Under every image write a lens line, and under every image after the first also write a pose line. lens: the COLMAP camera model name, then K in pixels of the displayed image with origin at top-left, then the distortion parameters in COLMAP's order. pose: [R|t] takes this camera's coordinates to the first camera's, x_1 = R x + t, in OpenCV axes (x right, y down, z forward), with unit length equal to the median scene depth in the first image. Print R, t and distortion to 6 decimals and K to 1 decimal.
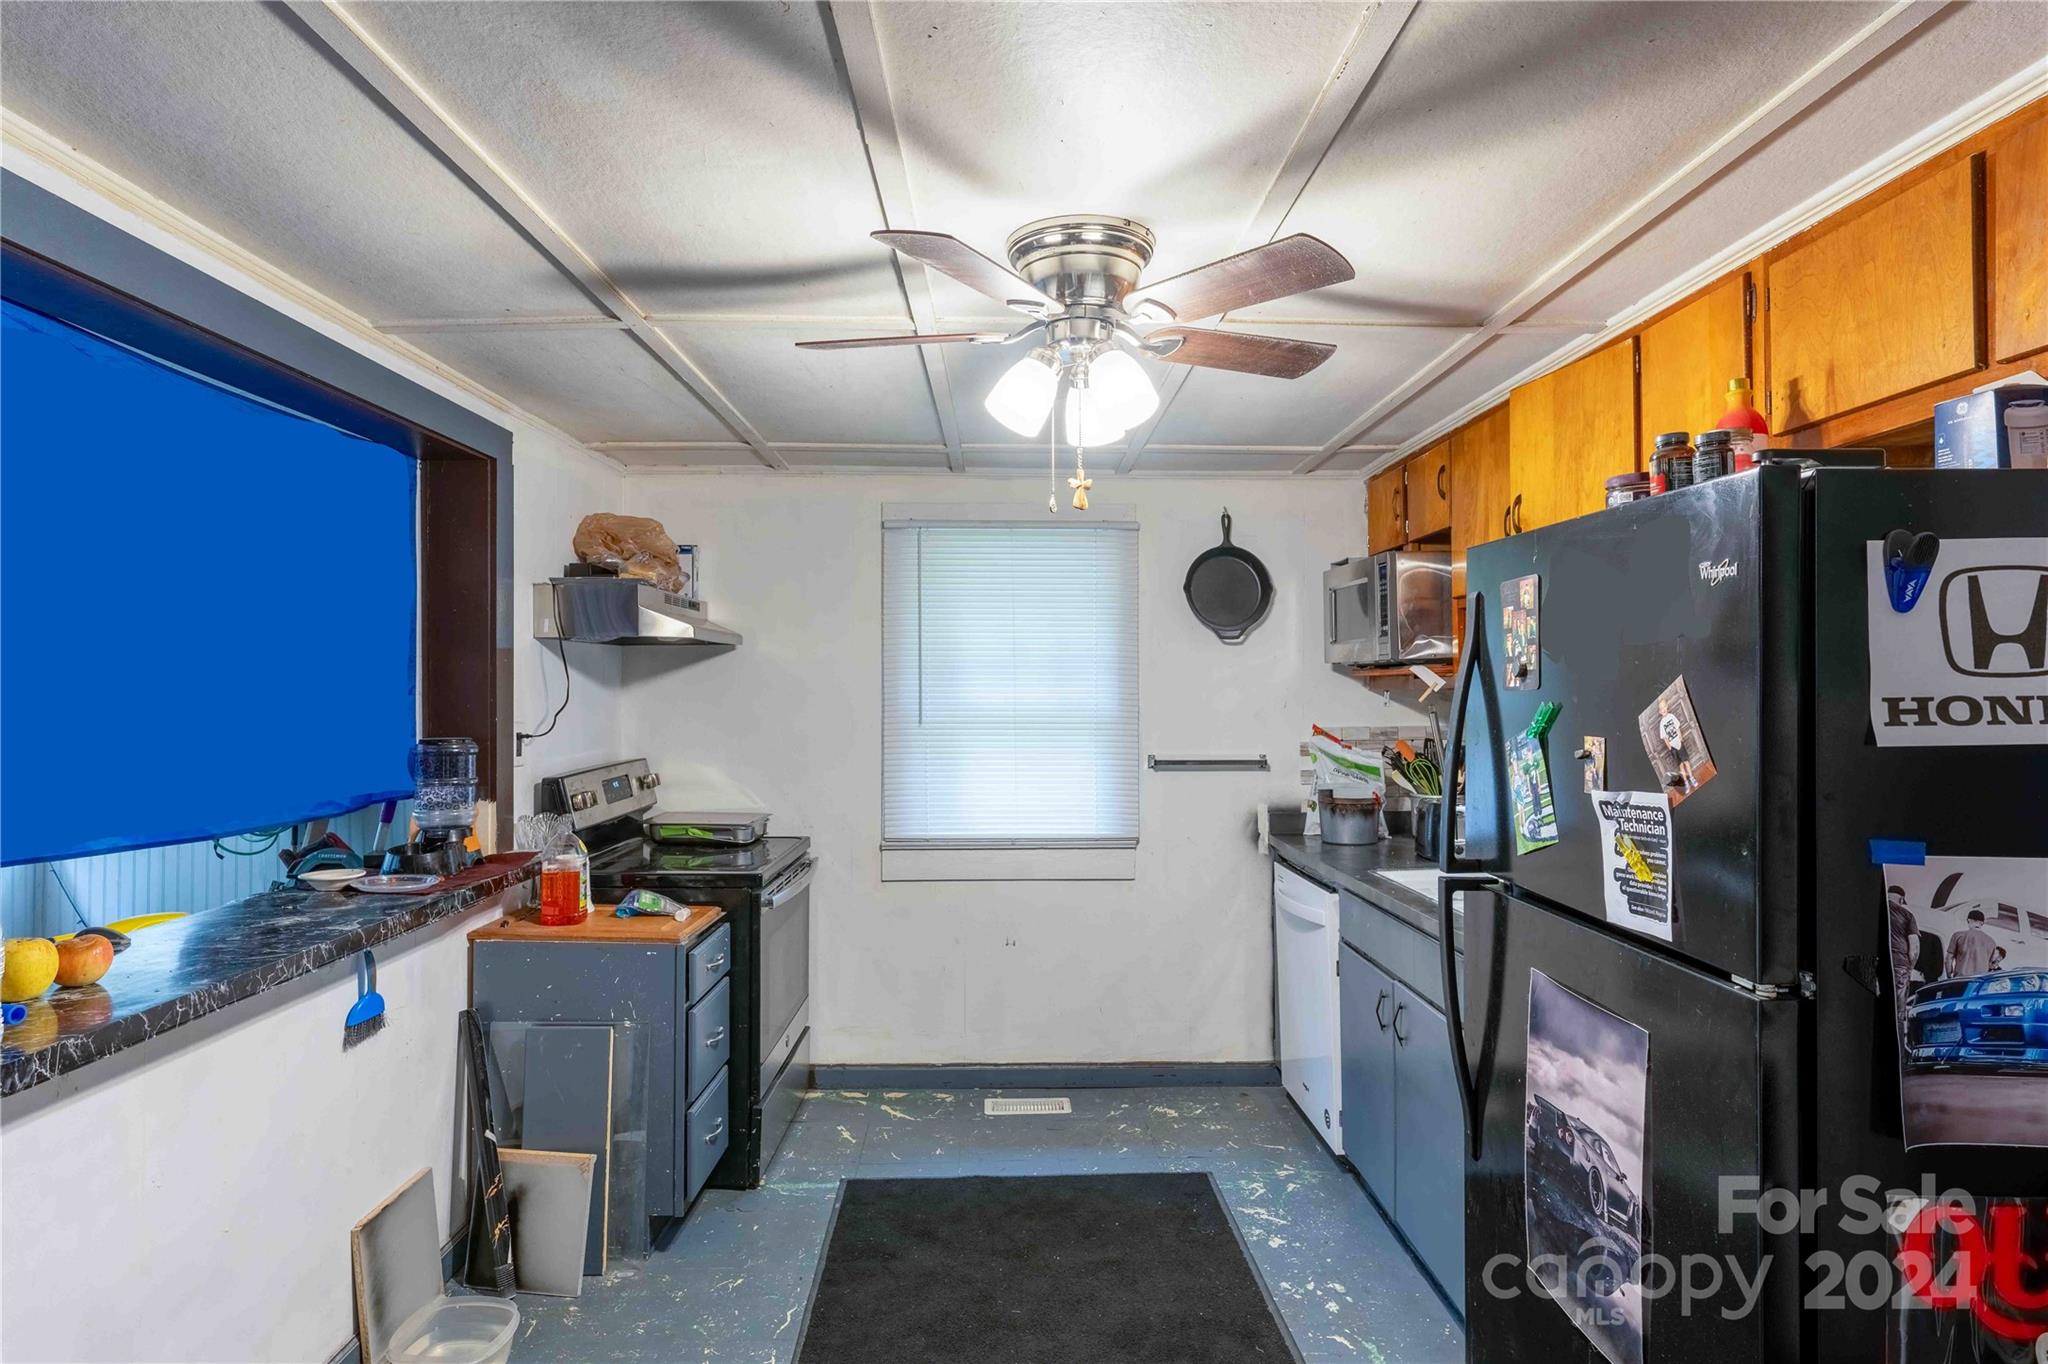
lens RADIAL K [[1145.0, 0, 1024.0], [0, 1145.0, 682.0], [0, 0, 1]] dist [-0.003833, 0.001491]
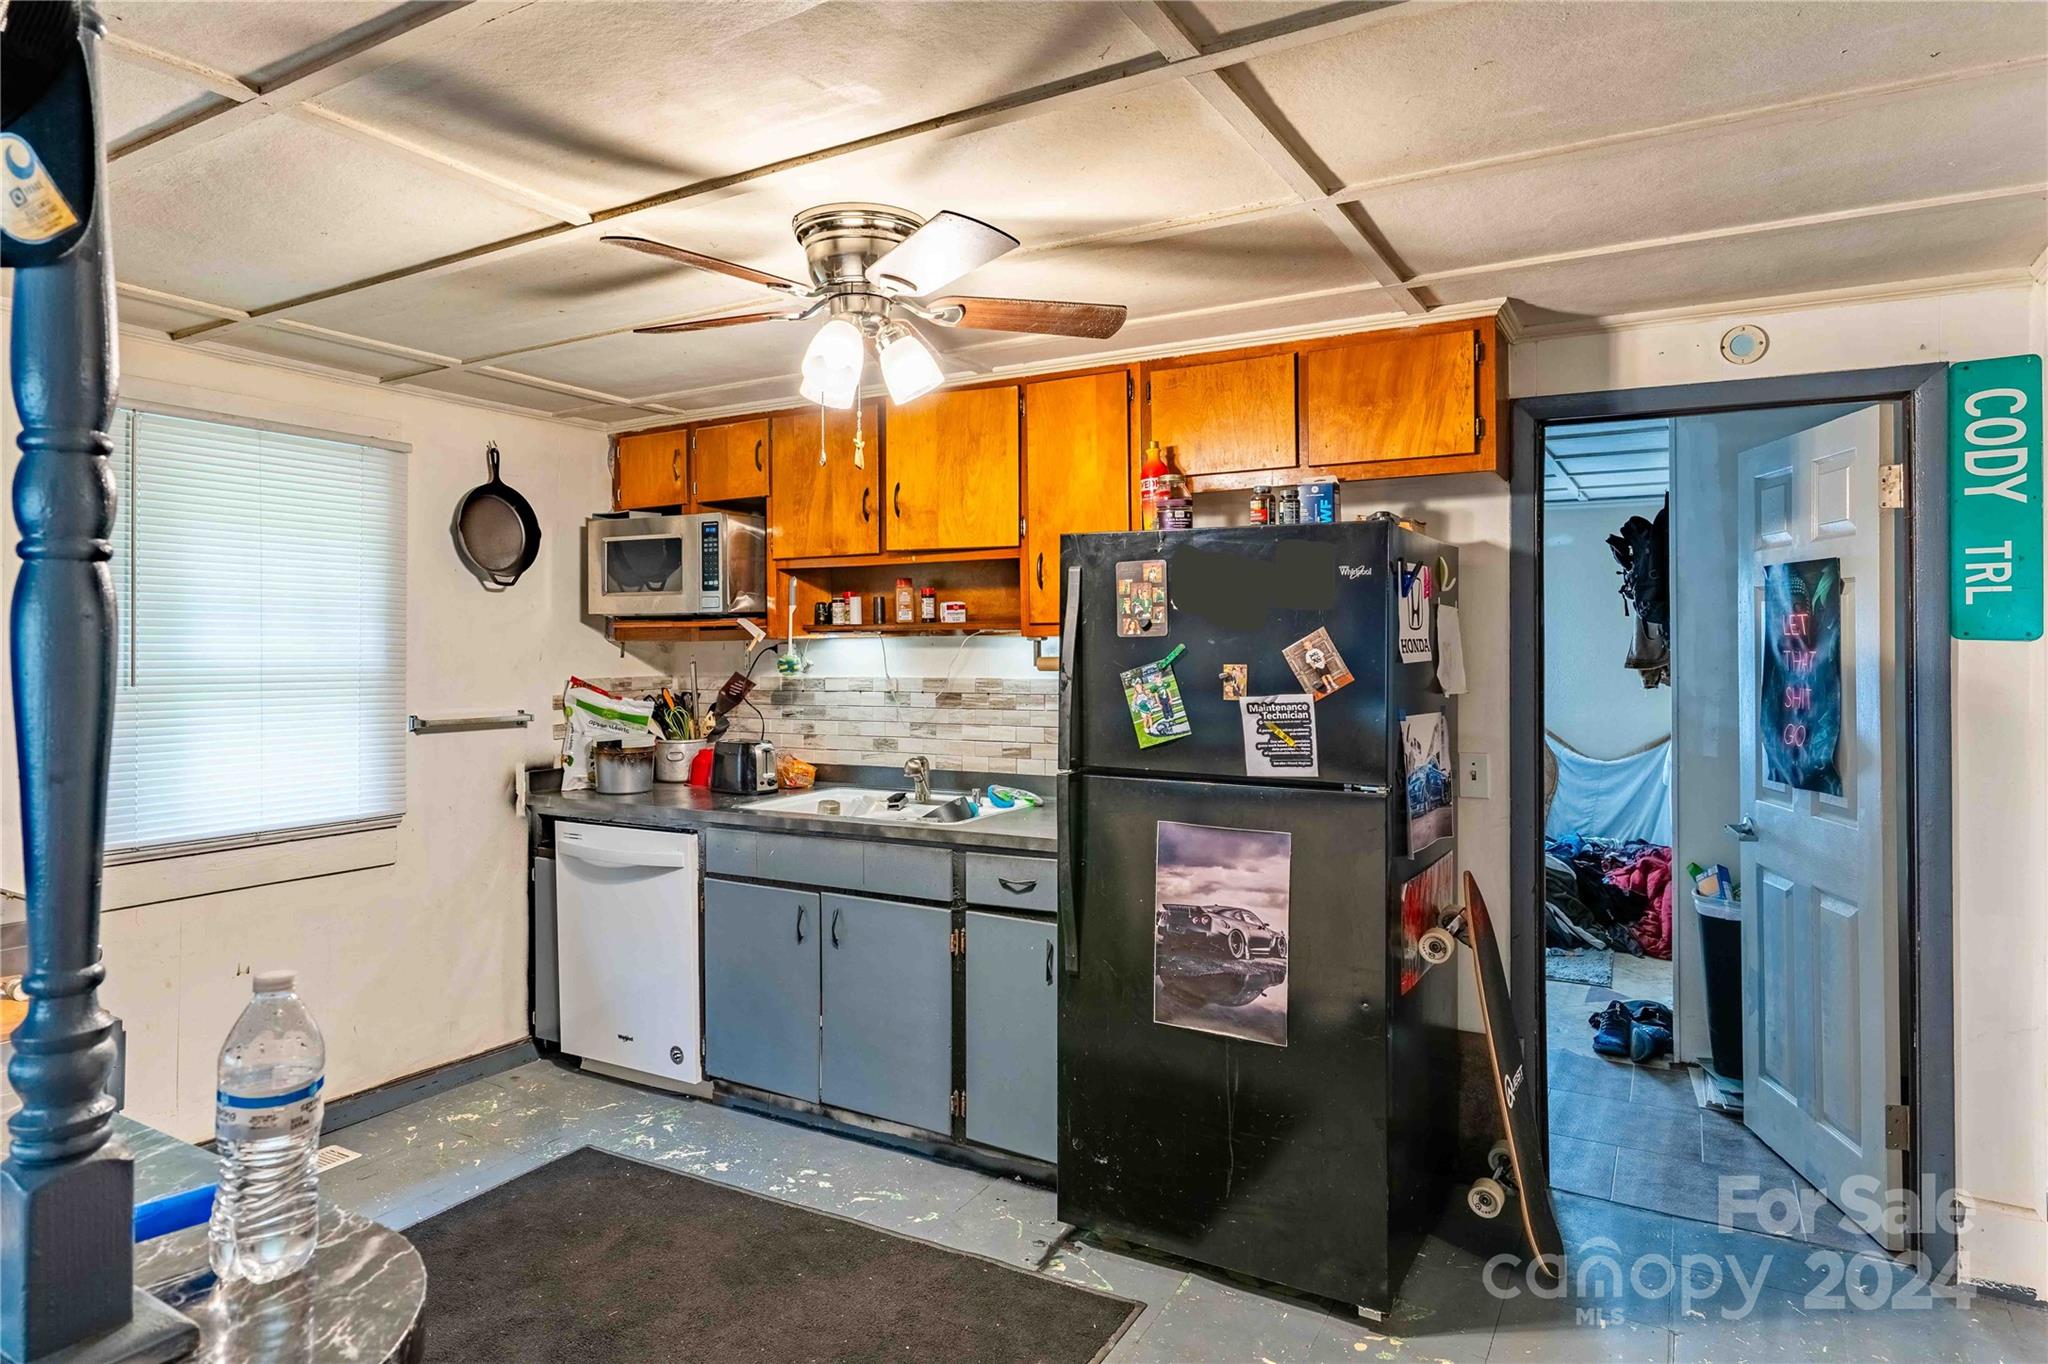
lens RADIAL K [[1210.4, 0, 1026.8], [0, 1210.4, 627.7], [0, 0, 1]] dist [-0.000752, 0.000775]
pose [[0.524542, 0.013822, 0.851273, -0.637726], [-0.004775, 0.999900, -0.013293, 0.011124], [-0.851371, 0.002908, 0.524555, 0.197387]]
